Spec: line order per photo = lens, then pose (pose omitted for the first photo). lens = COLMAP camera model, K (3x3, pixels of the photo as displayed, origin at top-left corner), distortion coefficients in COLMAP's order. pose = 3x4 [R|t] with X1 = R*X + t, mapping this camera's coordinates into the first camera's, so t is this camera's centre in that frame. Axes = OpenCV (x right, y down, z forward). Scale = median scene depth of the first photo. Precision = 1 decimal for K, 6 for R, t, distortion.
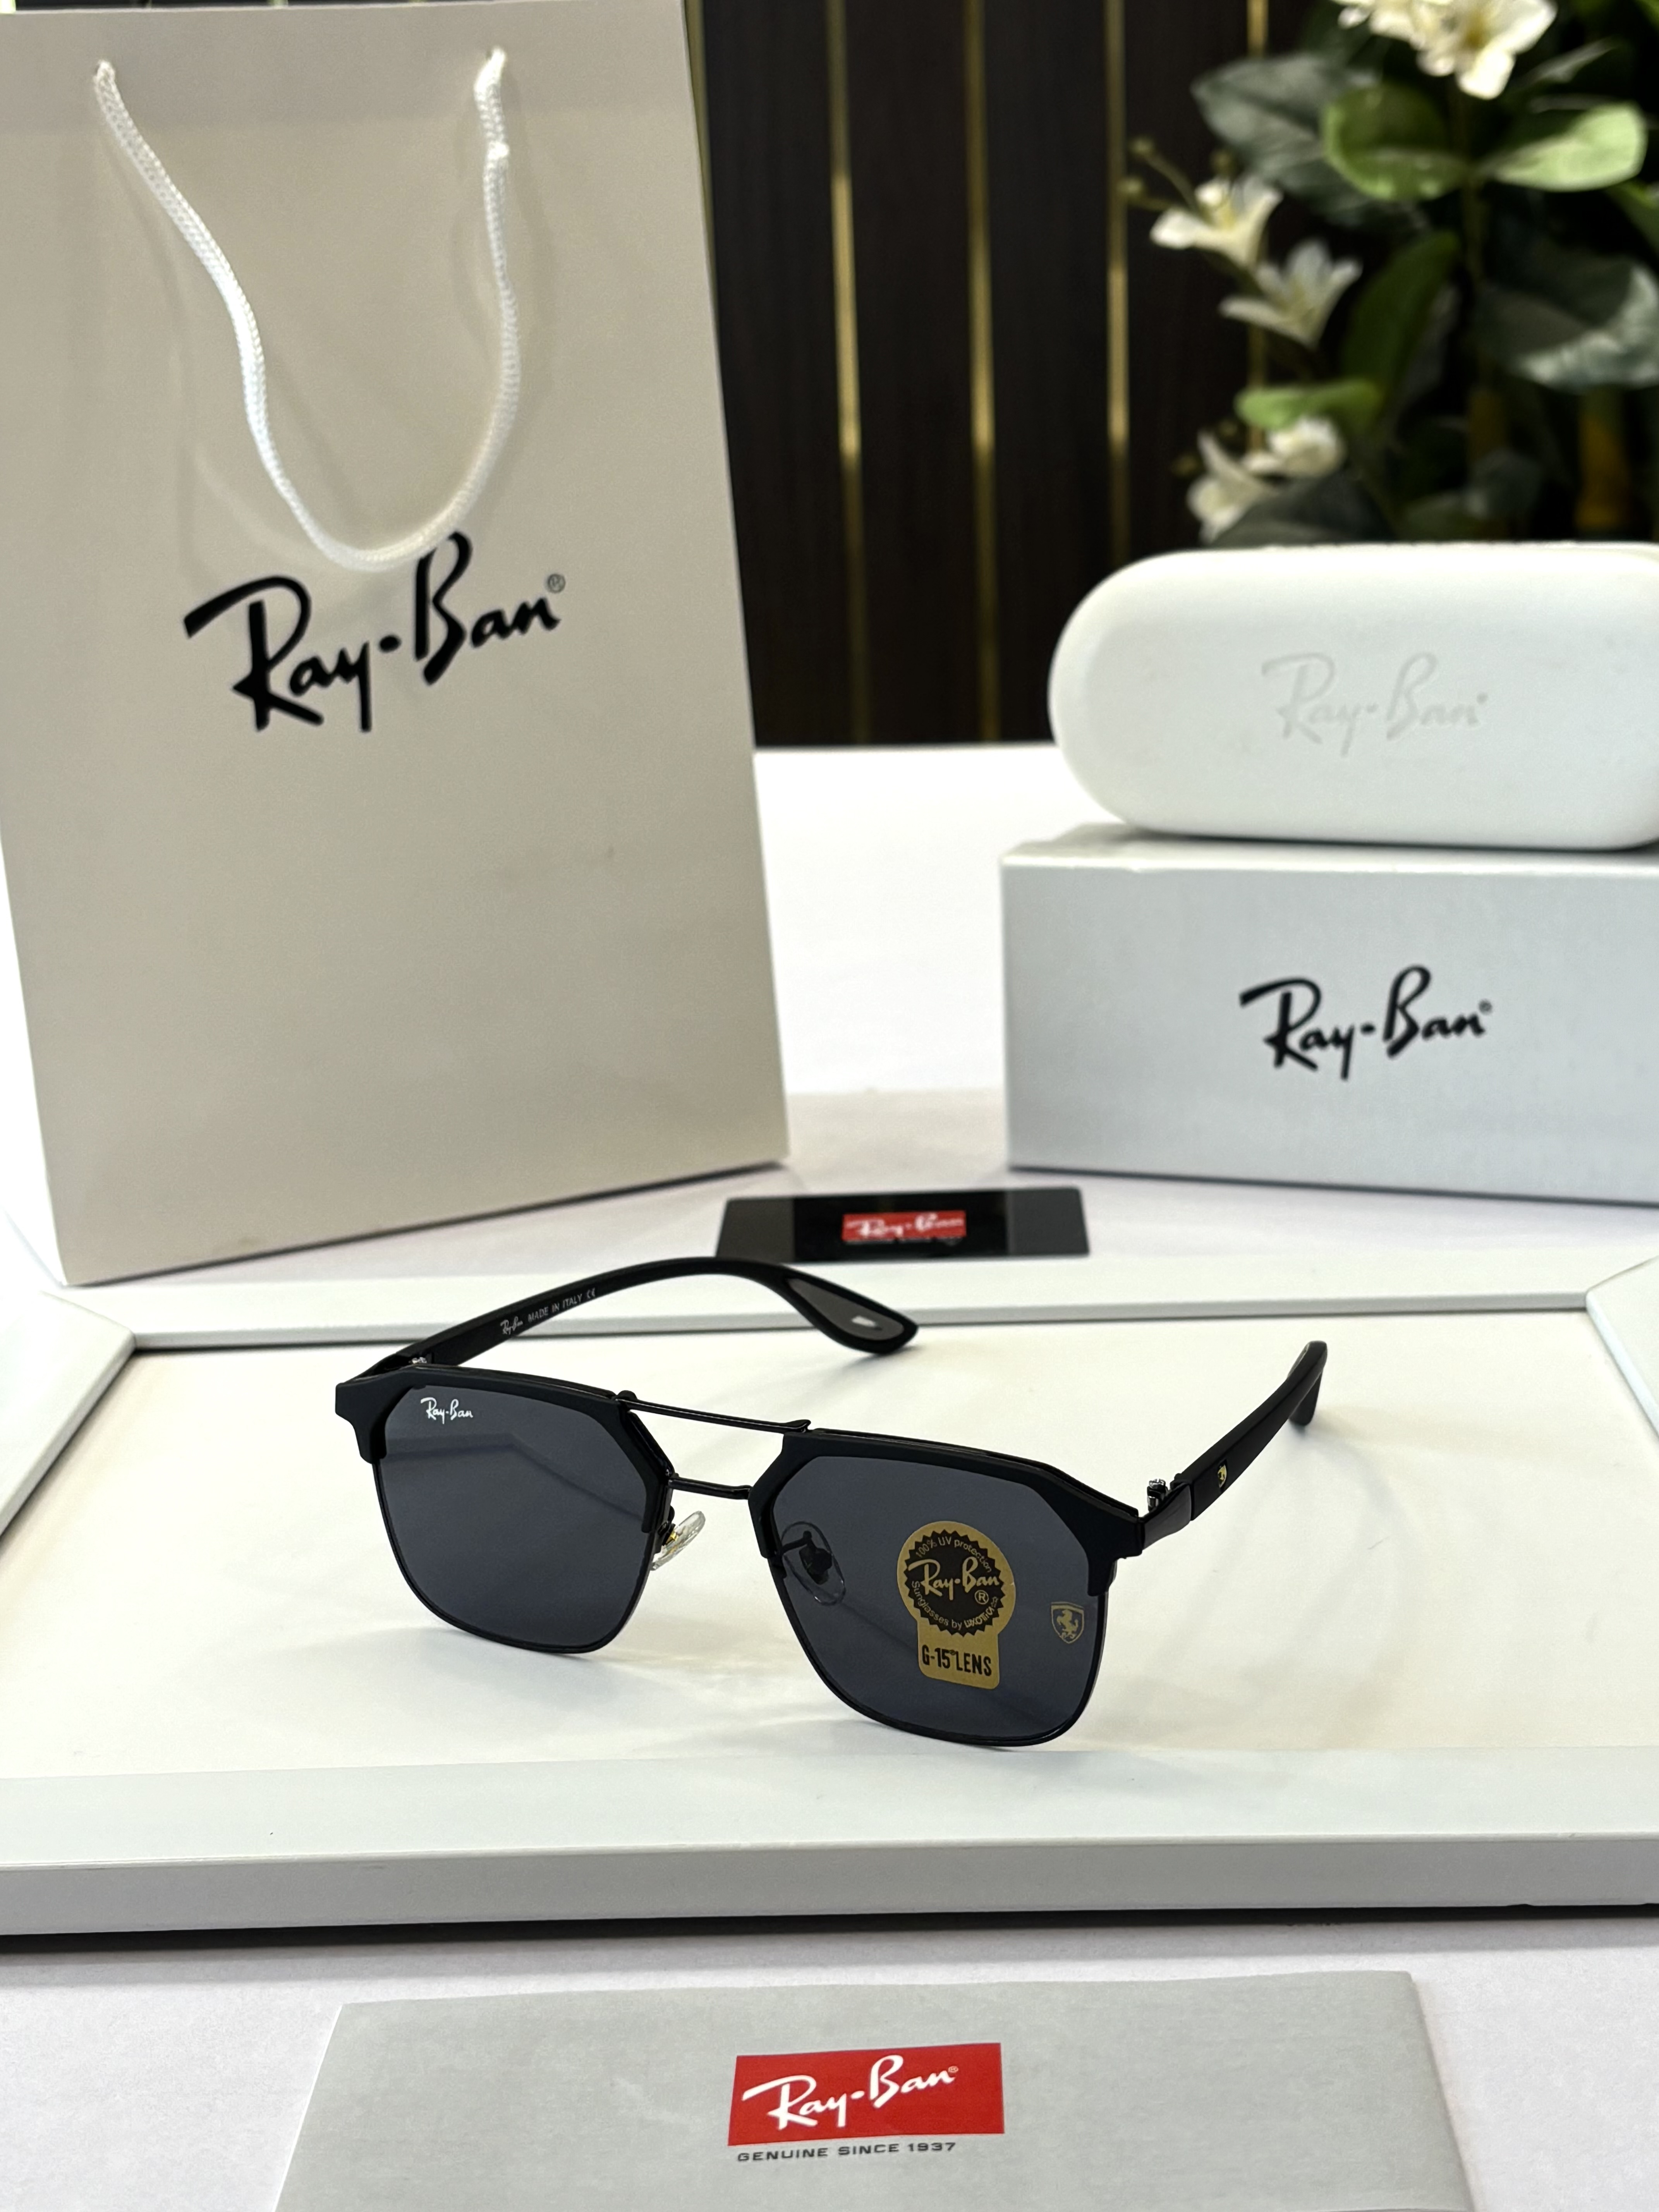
lens RADIAL K [[3148.8, 0, 857.8], [0, 3148.8, 1116.2], [0, 0, 1]] dist [0.280984, -1.129229]
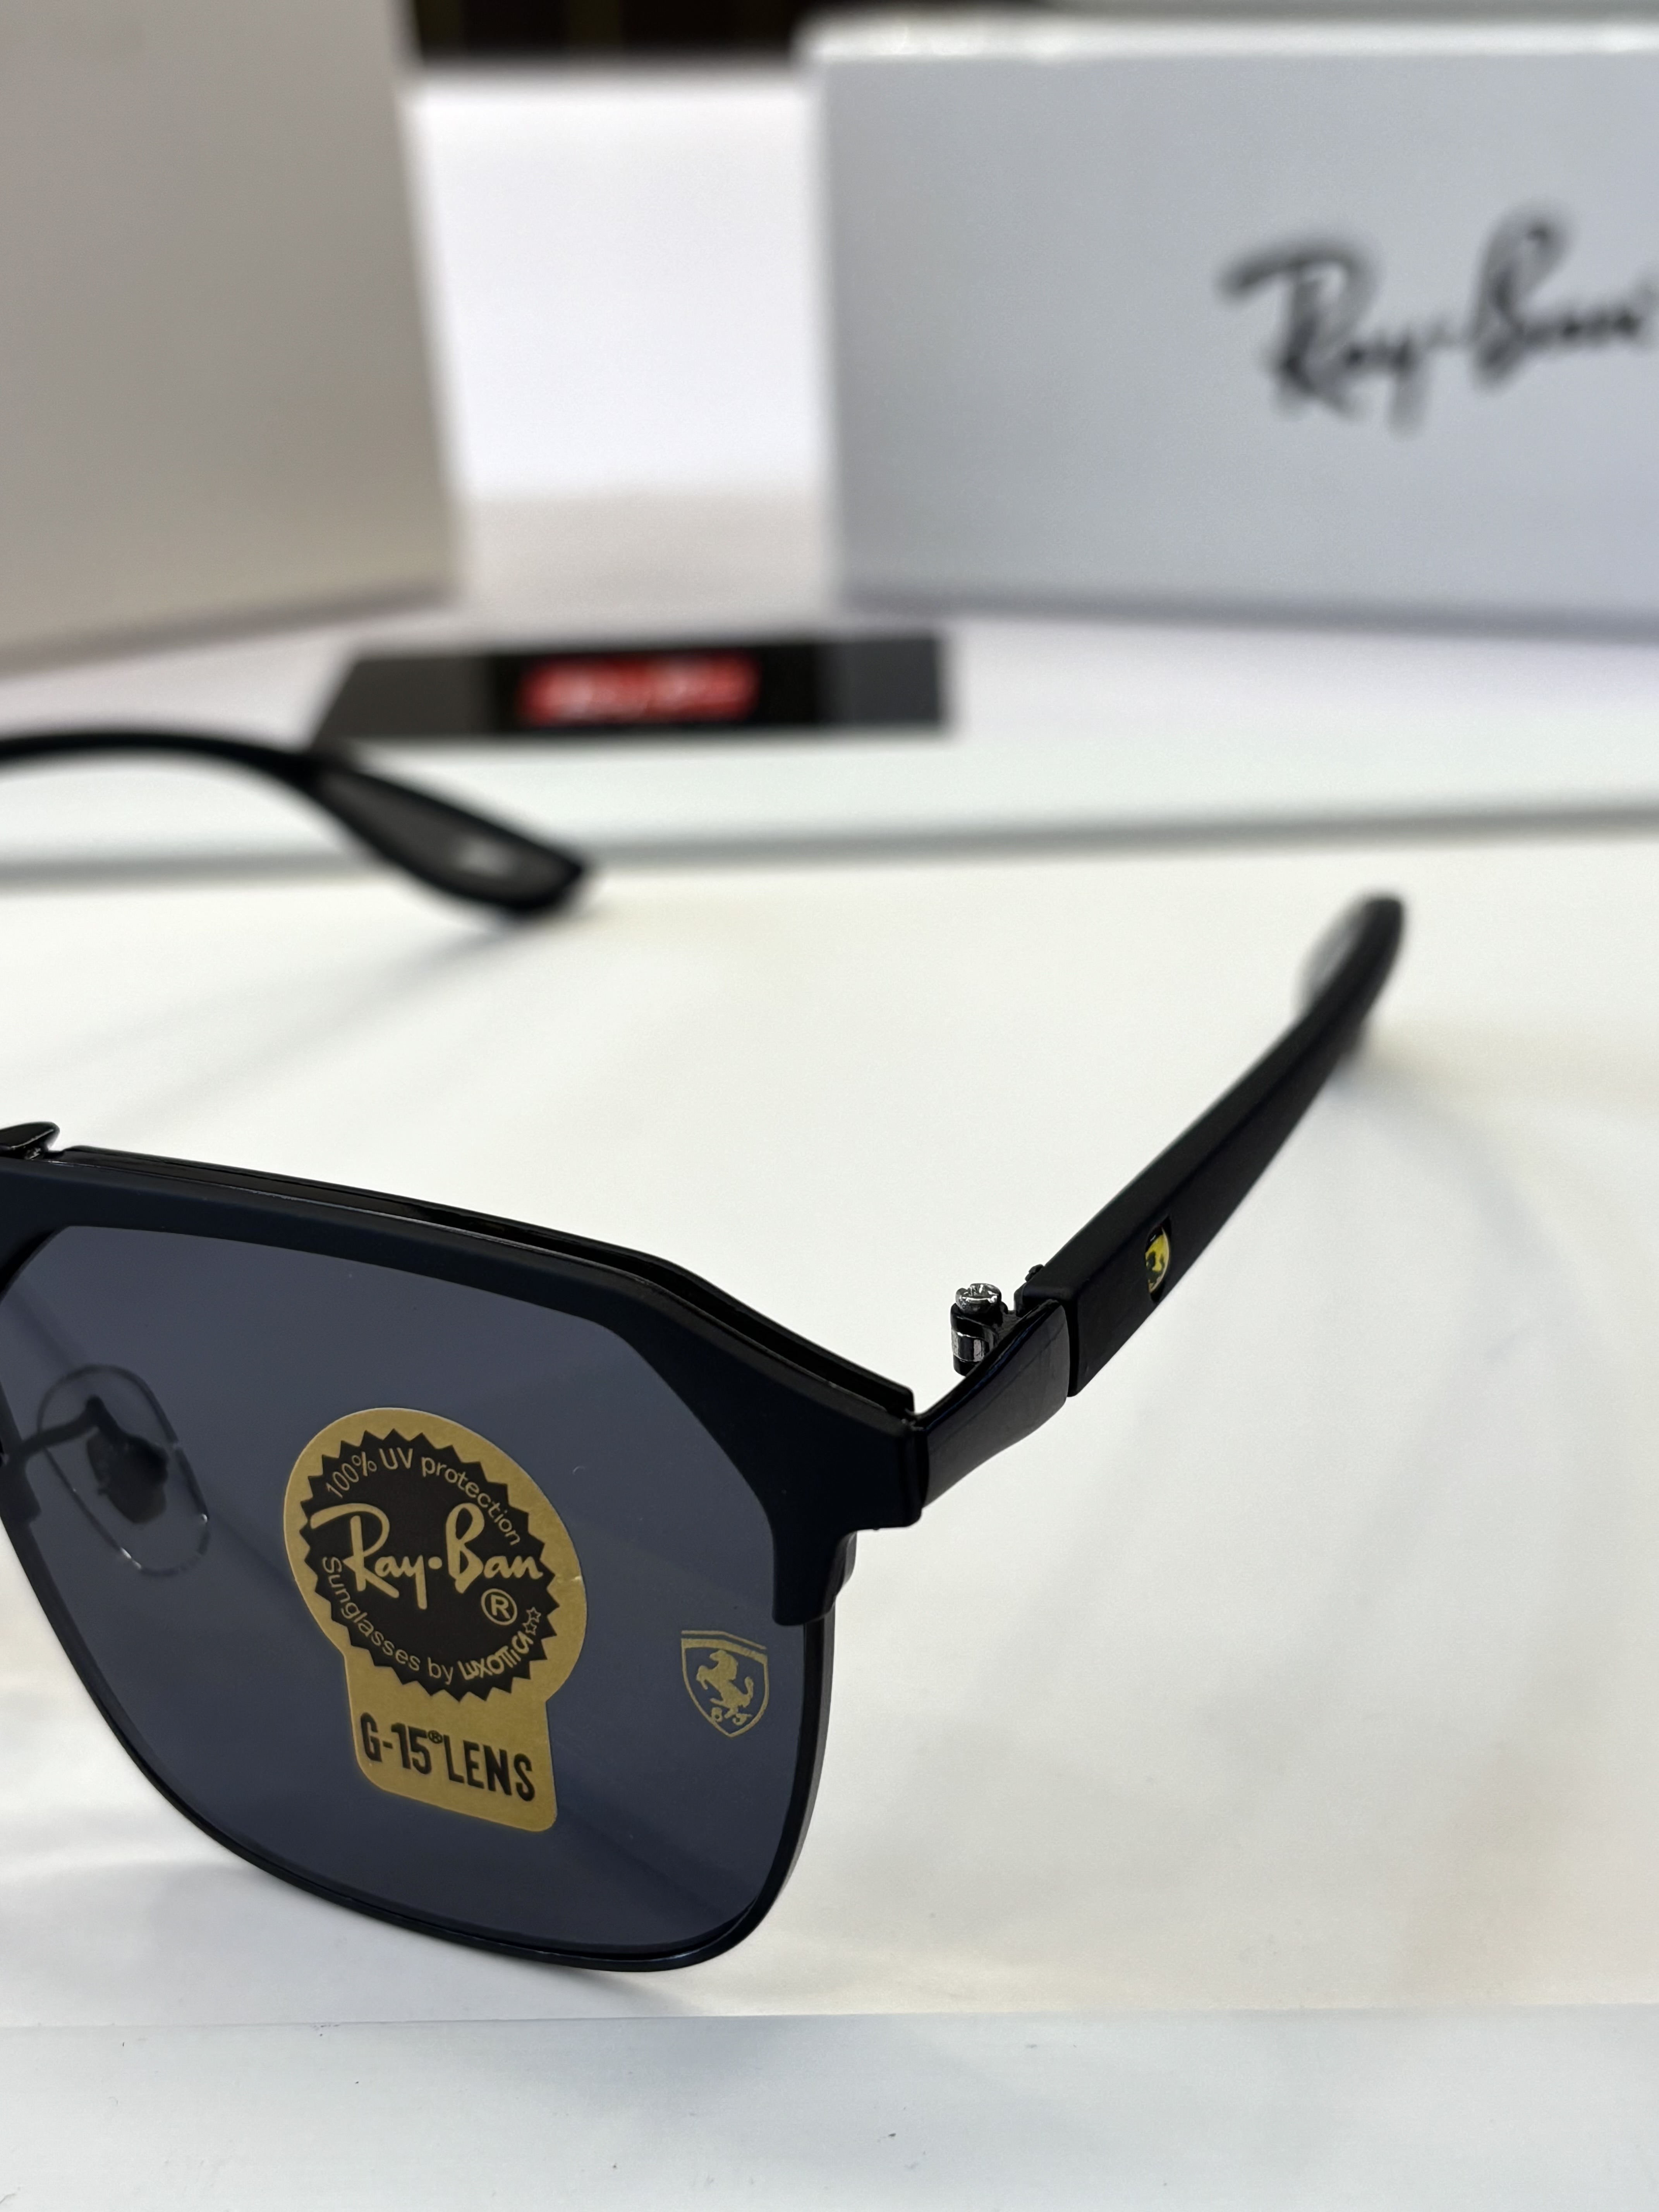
lens RADIAL K [[3148.8, 0, 857.8], [0, 3148.8, 1116.2], [0, 0, 1]] dist [0.280984, -1.129229]
pose [[0.999960, -0.005540, 0.007085, 0.051760], [0.004436, 0.989086, 0.147275, 0.027446], [-0.007823, -0.147238, 0.989070, 0.425488]]
